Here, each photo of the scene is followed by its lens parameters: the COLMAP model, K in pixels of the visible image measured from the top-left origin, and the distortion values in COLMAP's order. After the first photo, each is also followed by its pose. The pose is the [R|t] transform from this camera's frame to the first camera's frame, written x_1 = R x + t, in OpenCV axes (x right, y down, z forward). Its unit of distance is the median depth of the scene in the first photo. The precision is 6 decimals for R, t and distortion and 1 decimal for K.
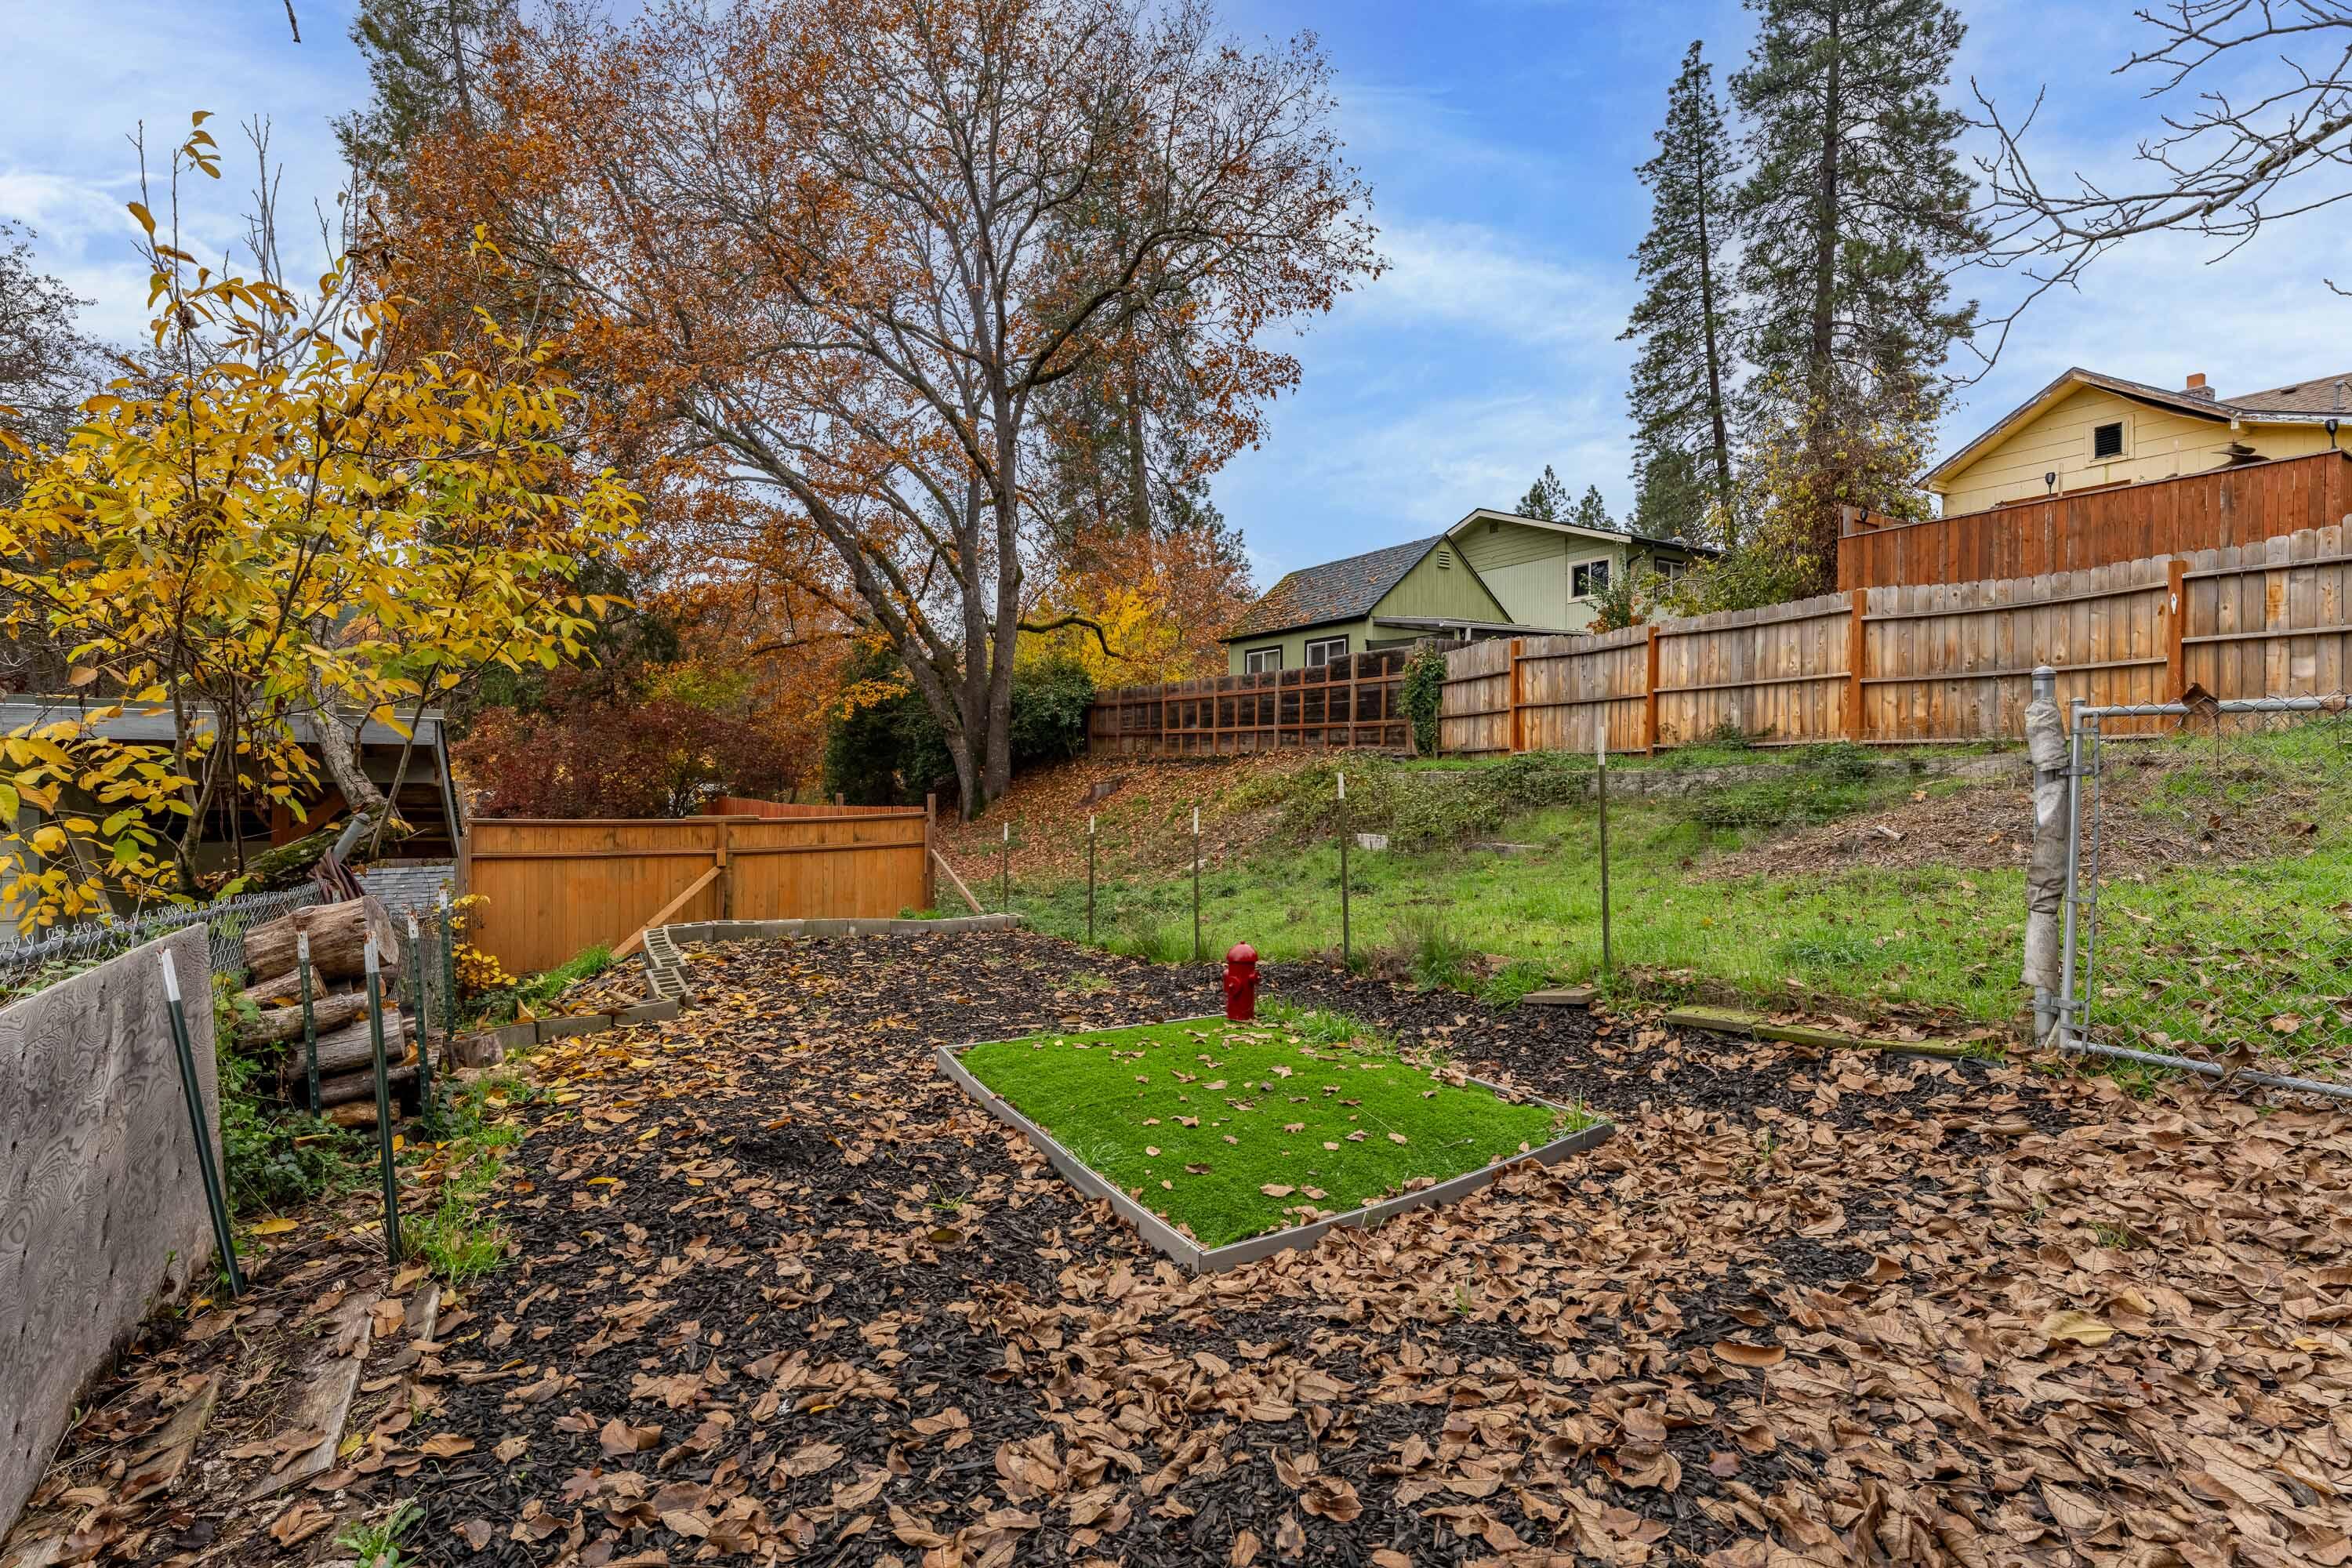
lens RADIAL K [[1098.6, 0, 1147.8], [0, 1098.6, 782.8], [0, 0, 1]] dist [-0.001667, 0.000244]
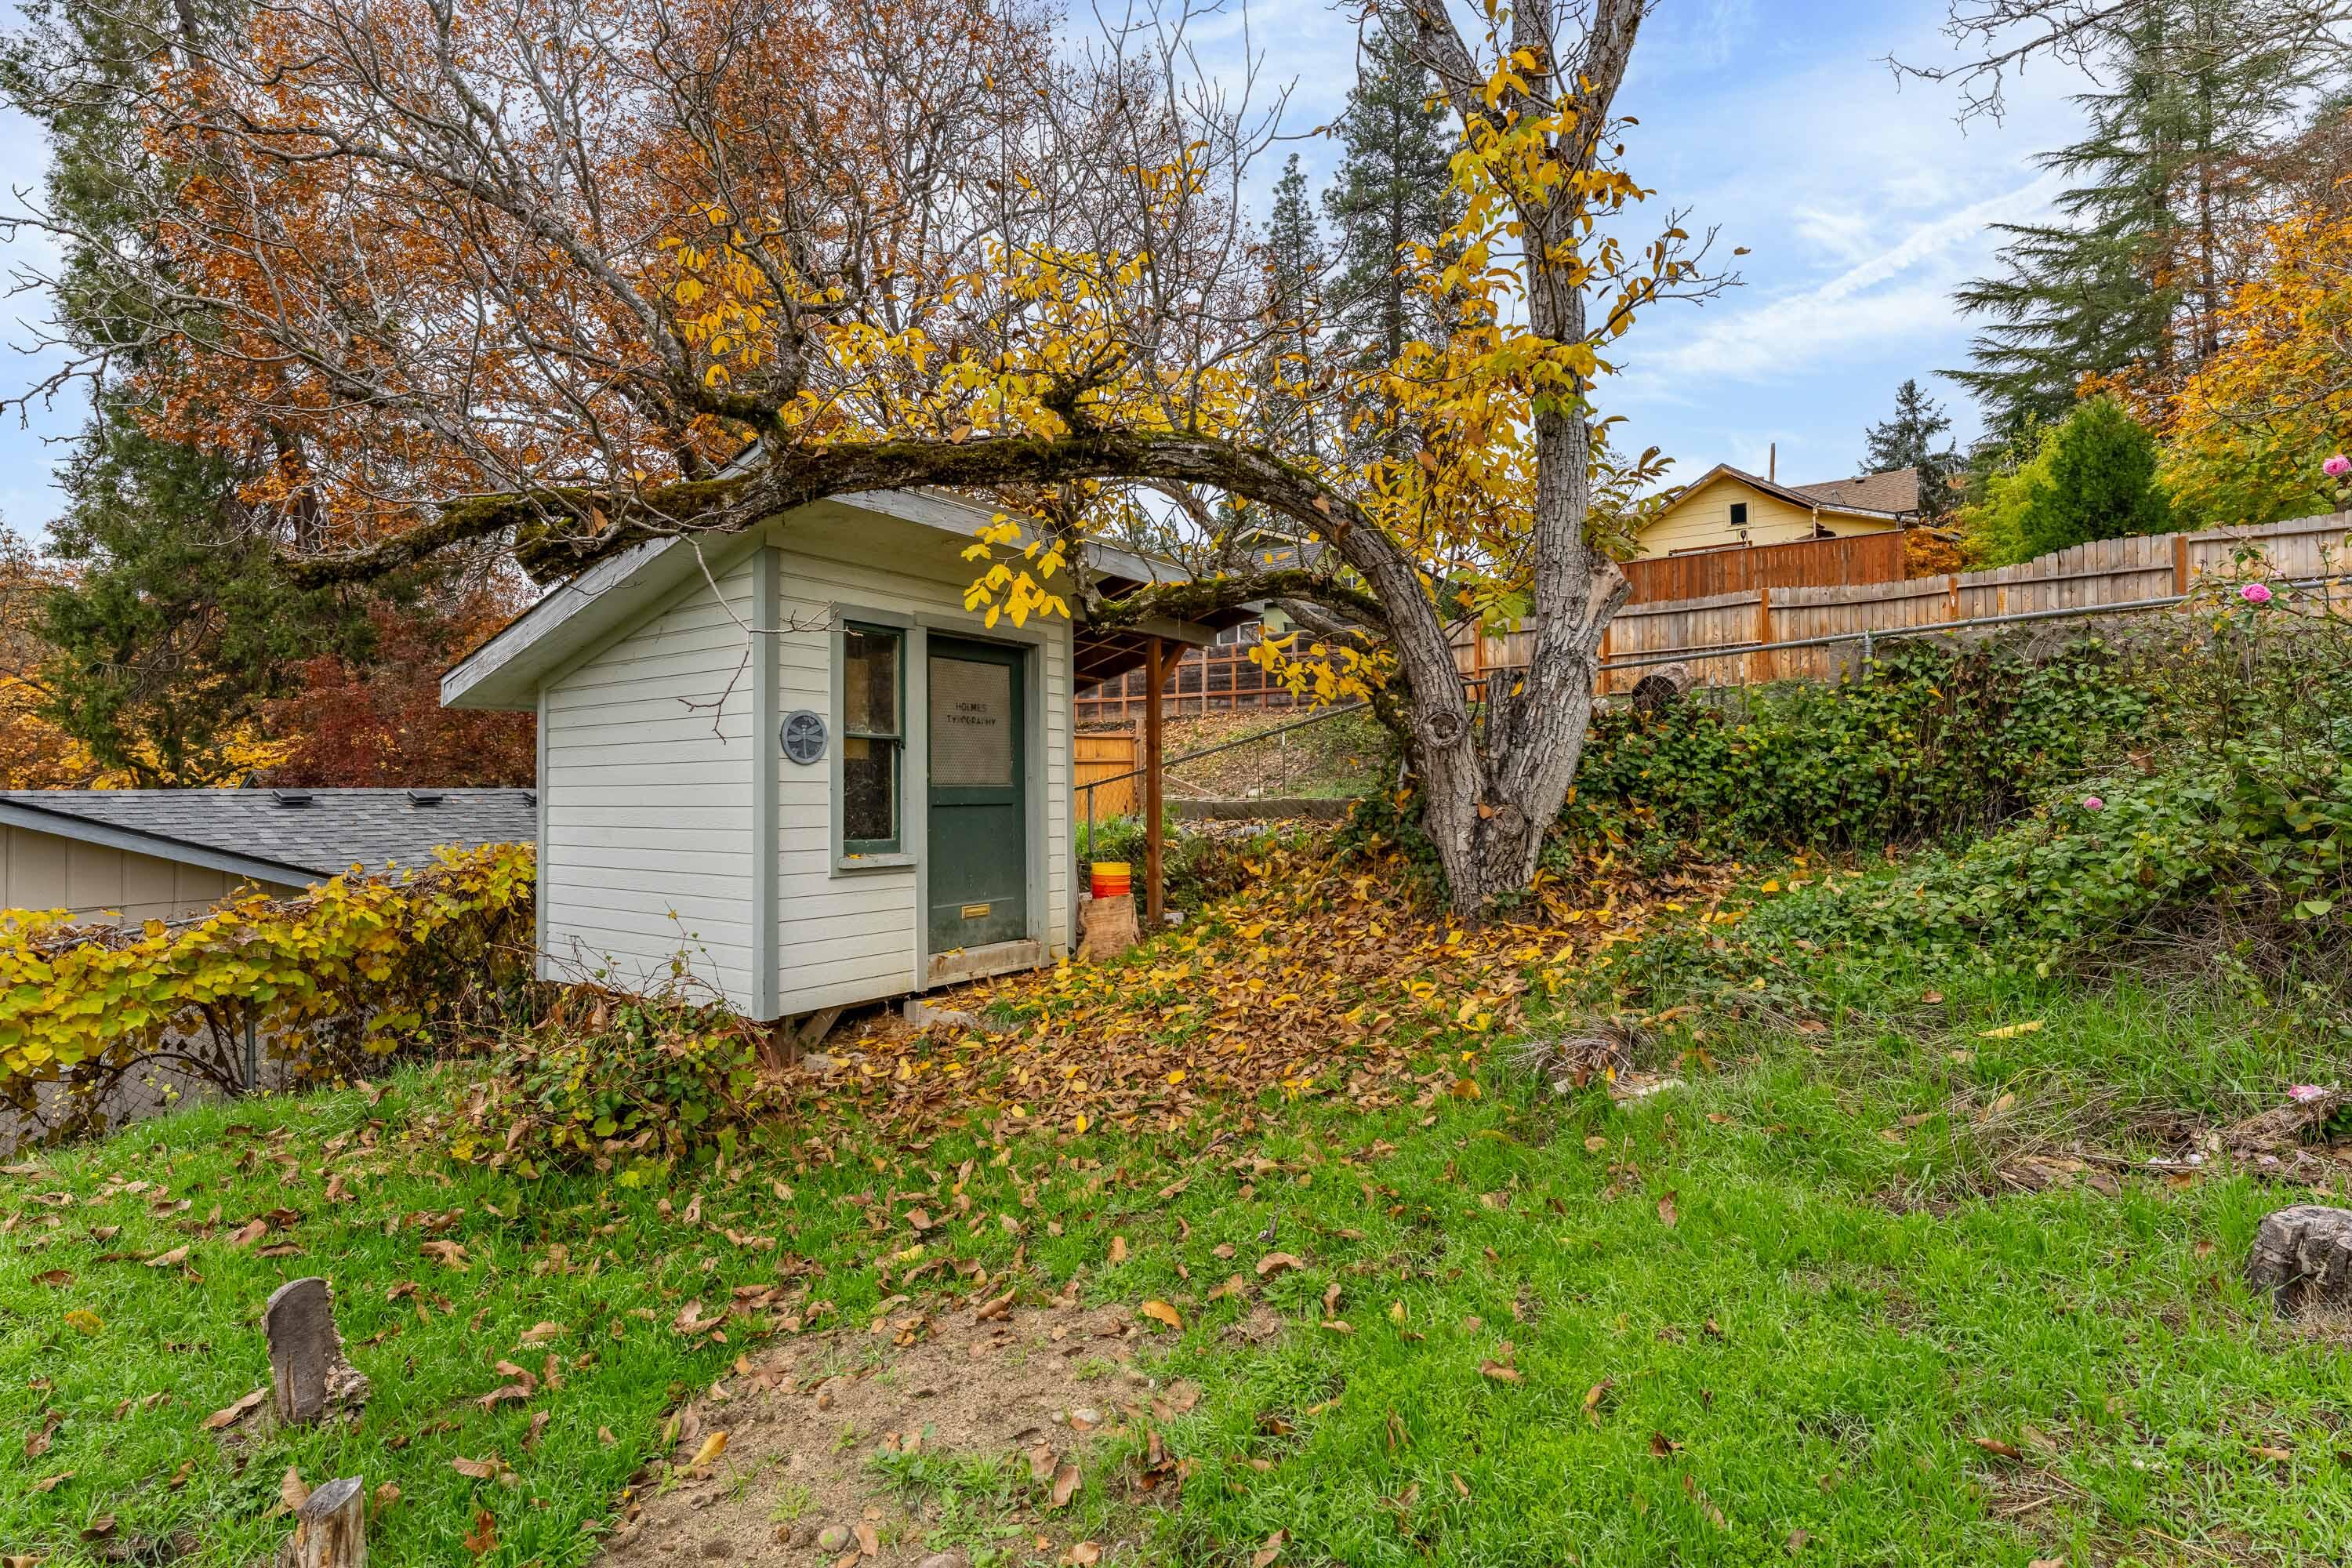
lens RADIAL K [[1098.6, 0, 1147.8], [0, 1098.6, 782.8], [0, 0, 1]] dist [-0.001667, 0.000244]
pose [[0.917296, -0.003107, 0.398195, -0.519333], [0.009083, 0.999873, -0.013123, 0.075699], [-0.398103, 0.015655, 0.917207, -0.058038]]
